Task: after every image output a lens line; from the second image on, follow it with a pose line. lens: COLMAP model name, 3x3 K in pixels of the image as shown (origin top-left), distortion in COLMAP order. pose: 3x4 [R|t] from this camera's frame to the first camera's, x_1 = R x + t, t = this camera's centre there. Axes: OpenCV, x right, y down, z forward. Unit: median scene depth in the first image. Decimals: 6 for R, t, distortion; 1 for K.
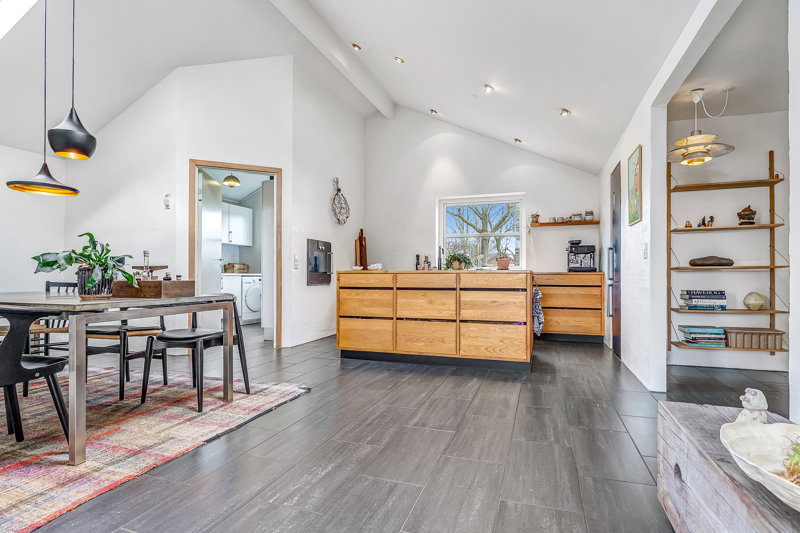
lens RADIAL K [[409.0, 0, 406.9], [0, 409.0, 271.5], [0, 0, 1]] dist [0.003212, 0.000242]
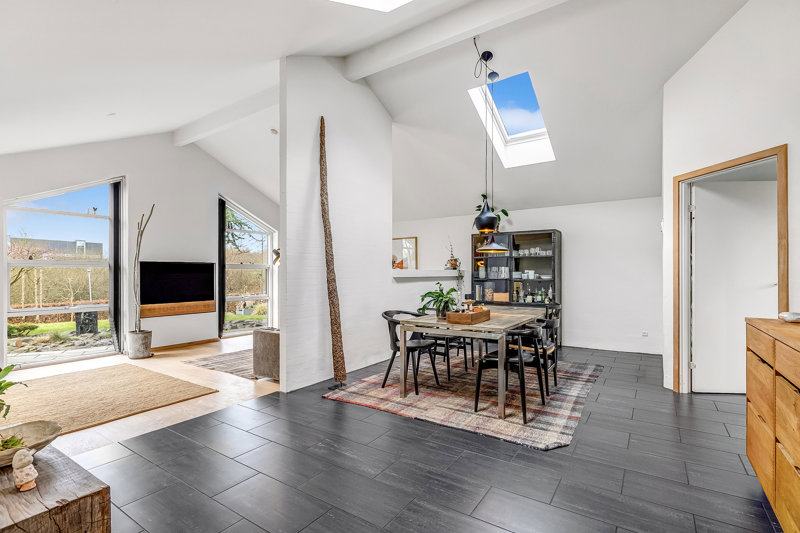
lens RADIAL K [[373.7, 0, 404.2], [0, 373.7, 272.8], [0, 0, 1]] dist [-0.001007, -0.000163]
pose [[-0.259644, -0.002703, -0.965701, 0.431783], [0.010470, 0.999929, -0.005614, -0.063526], [0.965648, -0.011569, -0.259597, 0.639166]]
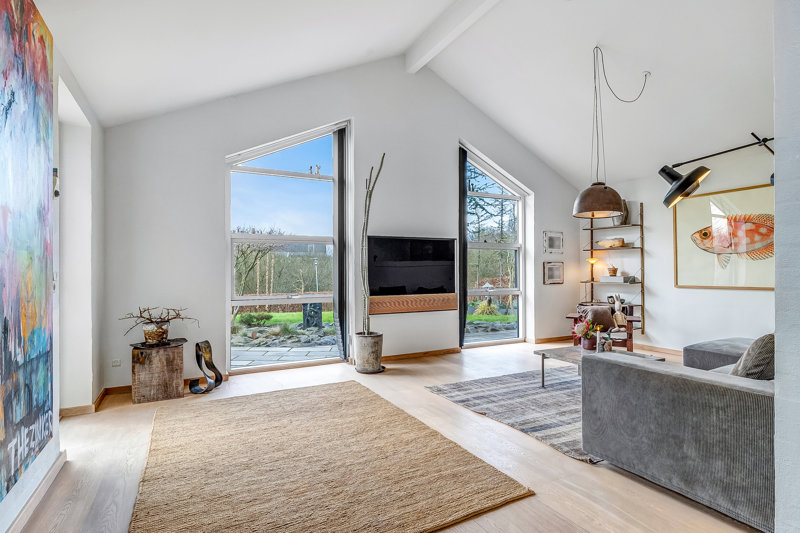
lens RADIAL K [[409.0, 0, 406.9], [0, 409.0, 271.5], [0, 0, 1]] dist [0.003212, 0.000242]
pose [[-0.679834, 0.002146, -0.733363, 0.074652], [0.007499, 0.999964, -0.004027, -0.022941], [0.733328, -0.008237, -0.679826, 0.146973]]
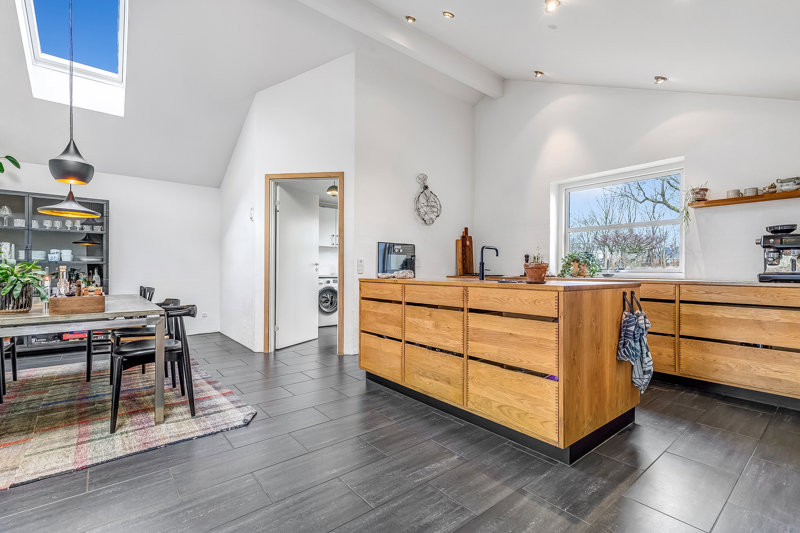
lens RADIAL K [[365.3, 0, 405.7], [0, 365.3, 268.5], [0, 0, 1]] dist [0.016176, -0.000322]
pose [[0.848496, -0.001471, -0.529200, 0.310540], [0.002918, 0.999994, 0.001899, -0.023440], [0.529194, -0.003156, 0.848495, 0.367668]]
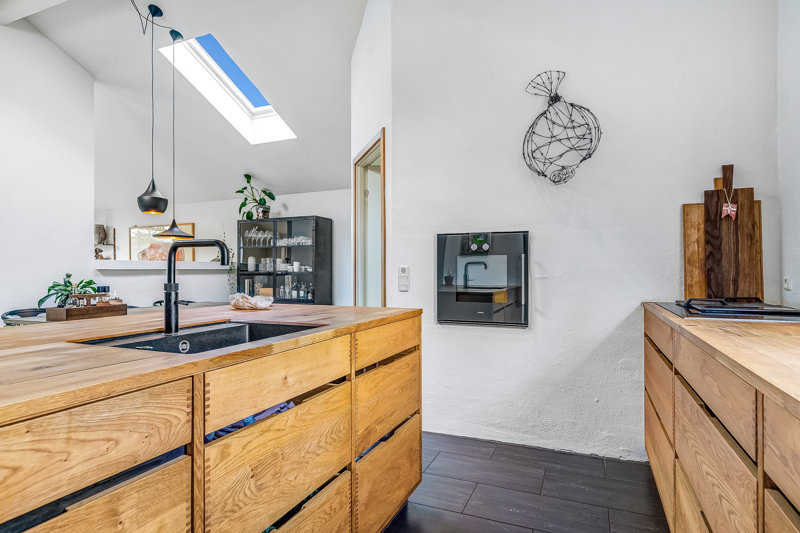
lens RADIAL K [[436.5, 0, 400.0], [0, 436.5, 266.5], [0, 0, 1]] dist [0.001594, 0.000363]
pose [[-0.082619, -0.009919, -0.996532, 0.370958], [0.014222, 0.999837, -0.011131, -0.040084], [0.996480, -0.015093, -0.082465, 1.180283]]
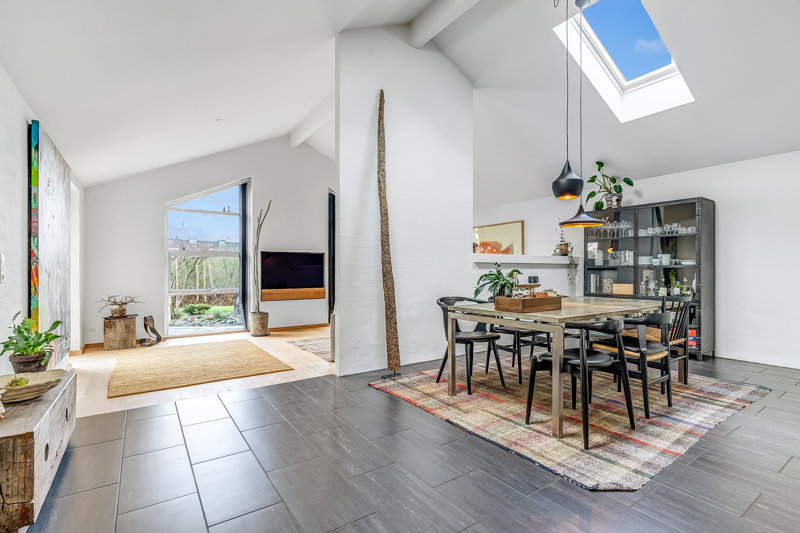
lens RADIAL K [[378.6, 0, 405.5], [0, 378.6, 270.4], [0, 0, 1]] dist [-0.000182, 0.000138]
pose [[-0.594944, -0.001975, -0.803765, 0.271140], [0.006598, 0.999951, -0.007341, -0.027359], [0.803740, -0.009671, -0.594902, 0.775885]]
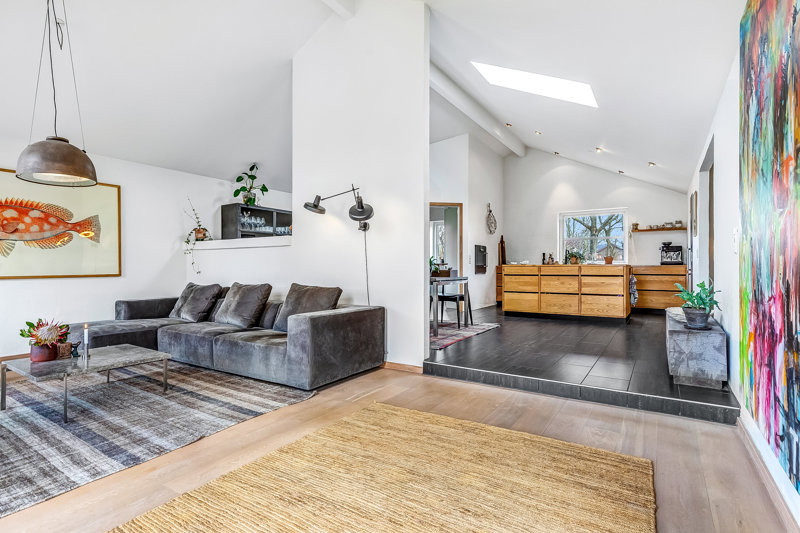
lens RADIAL K [[402.1, 0, 404.7], [0, 402.1, 267.4], [0, 0, 1]] dist [0.003398, -0.000074]
pose [[0.969283, -0.002358, -0.245938, -0.145882], [0.004183, 0.999967, 0.006899, -0.004412], [0.245914, -0.007716, 0.969261, -0.691146]]
